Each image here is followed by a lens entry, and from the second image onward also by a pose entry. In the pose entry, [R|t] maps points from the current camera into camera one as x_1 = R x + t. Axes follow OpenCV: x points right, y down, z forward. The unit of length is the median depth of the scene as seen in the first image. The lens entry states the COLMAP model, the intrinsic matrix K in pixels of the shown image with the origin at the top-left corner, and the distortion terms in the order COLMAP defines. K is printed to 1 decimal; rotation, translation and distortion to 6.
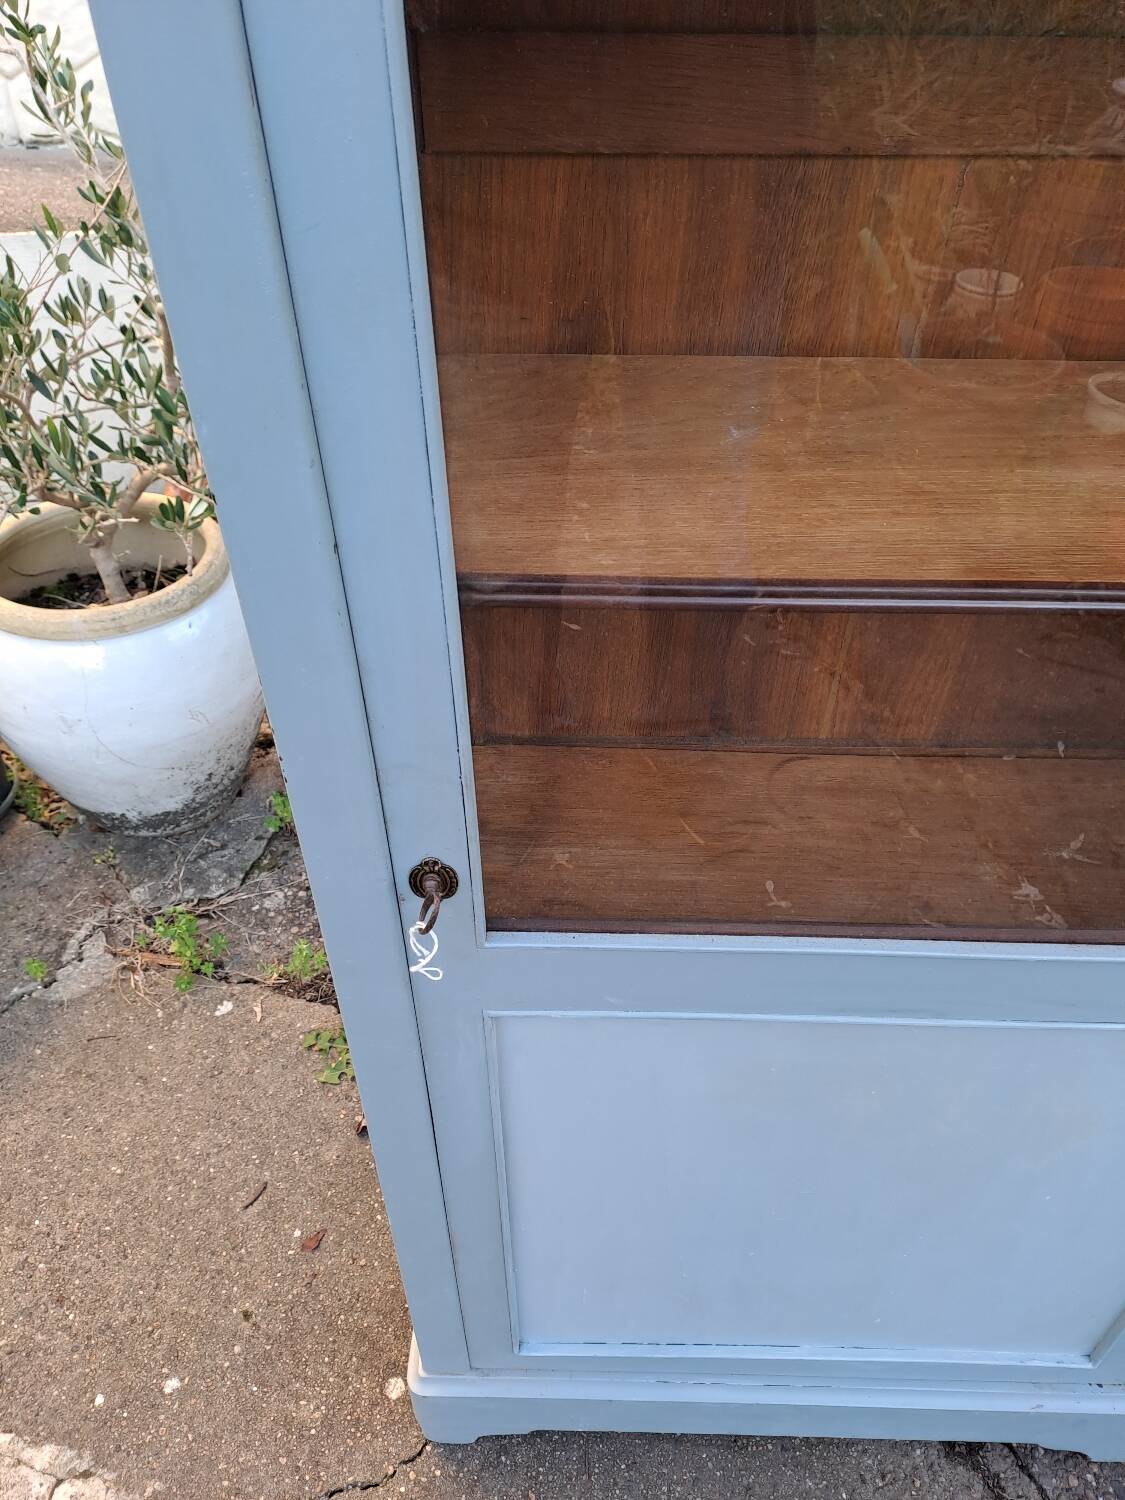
lens RADIAL K [[1111.7, 0, 579.3], [0, 1111.7, 764.8], [0, 0, 1]] dist [0.071955, -0.073196]
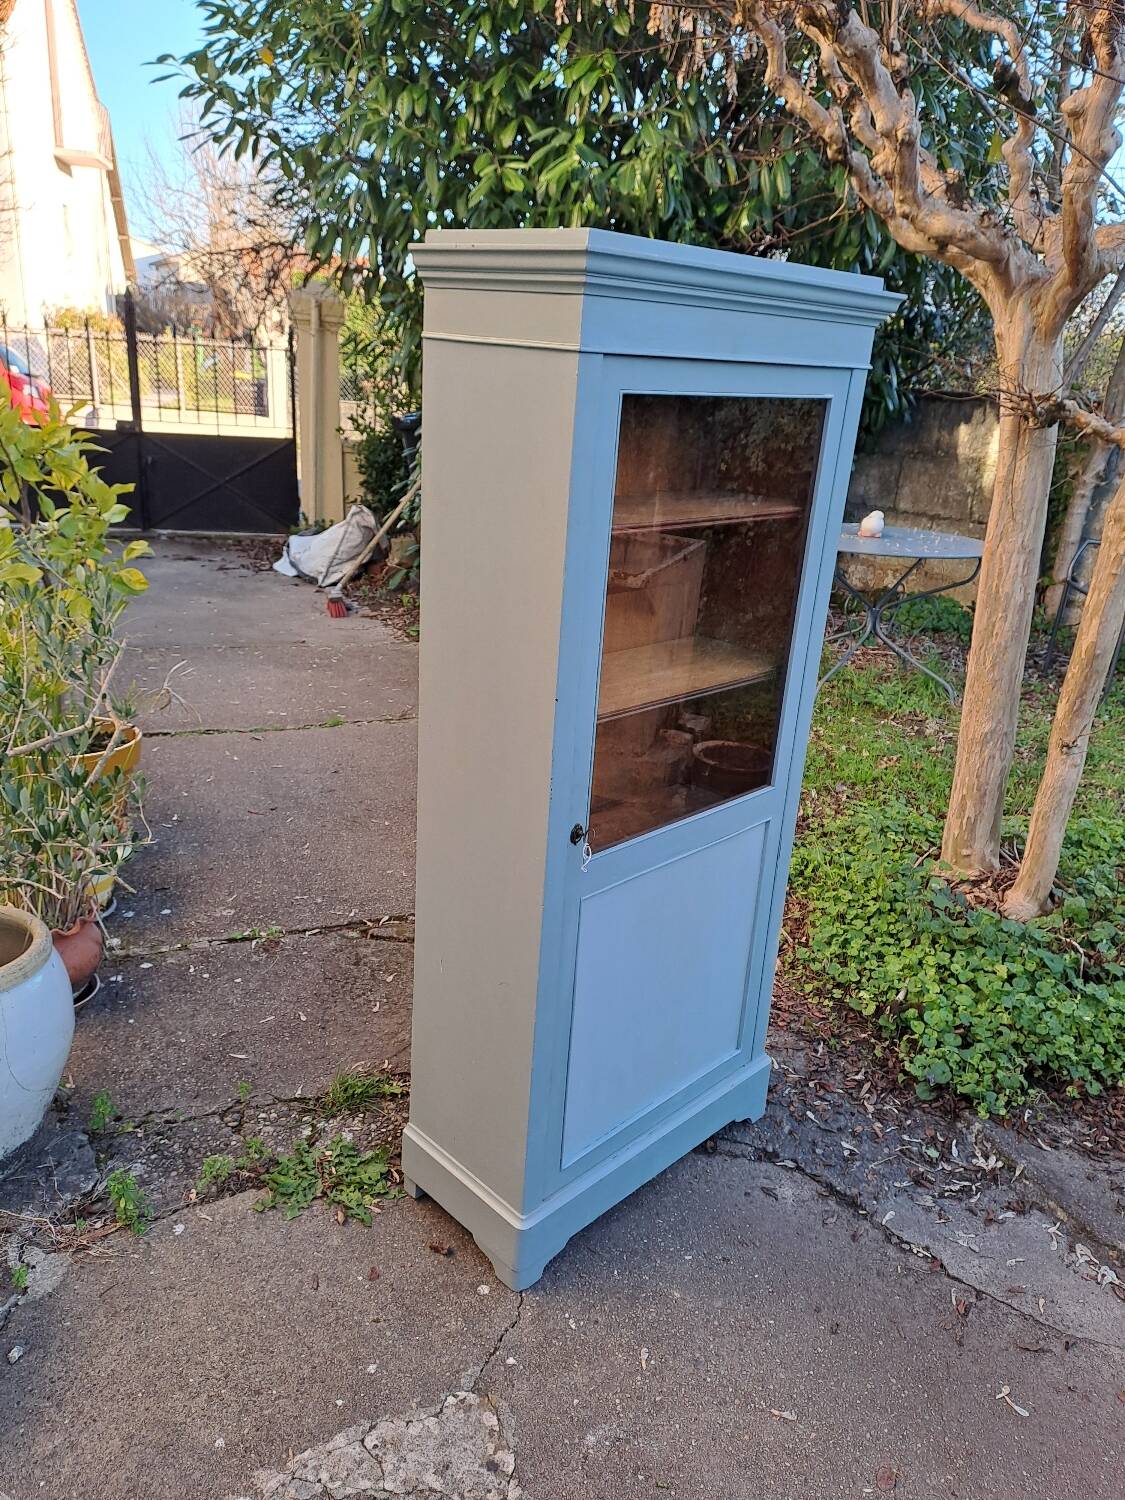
lens RADIAL K [[1107.5, 0, 571.7], [0, 1107.5, 744.3], [0, 0, 1]] dist [0.043868, -0.041577]
pose [[0.686784, -0.205389, 0.697239, -1.046103], [0.442438, 0.879196, -0.176815, 0.202239], [-0.576694, 0.429919, 0.694690, -0.536860]]
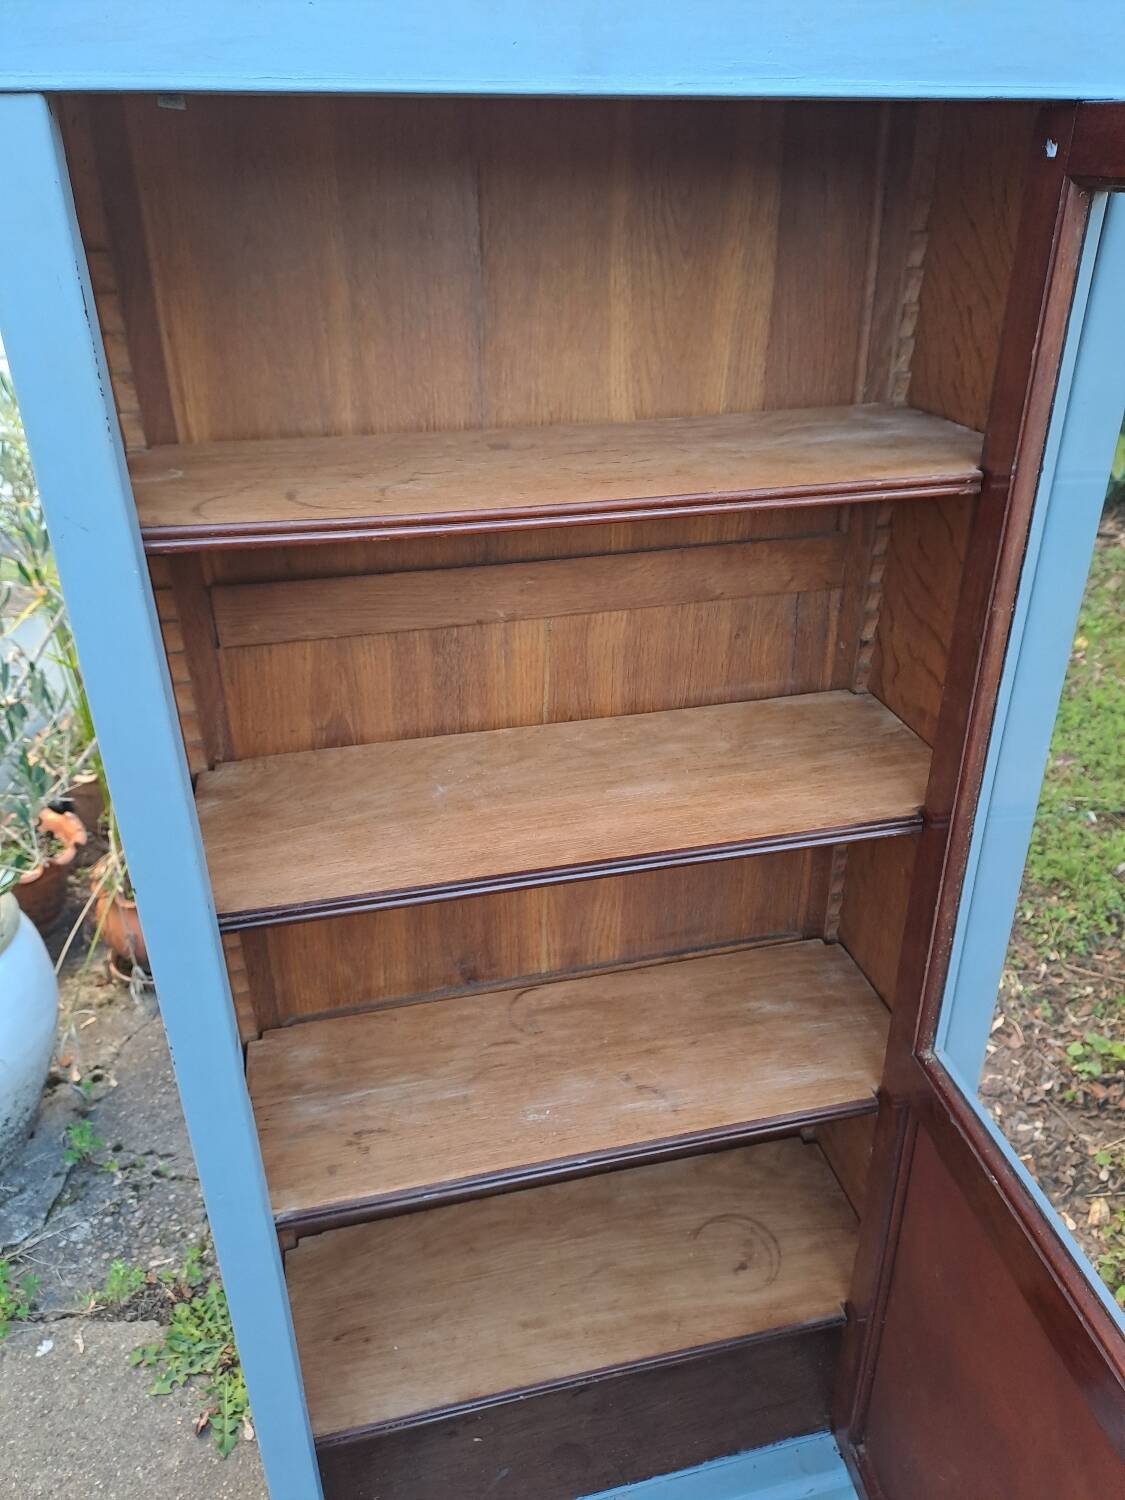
lens RADIAL K [[1111.7, 0, 582.4], [0, 1111.7, 740.5], [0, 0, 1]] dist [0.071955, -0.073196]
pose [[0.963129, -0.128769, 0.236222, -0.018200], [0.185473, 0.953823, -0.236266, 0.028925], [-0.194891, 0.271367, 0.942538, -0.300329]]
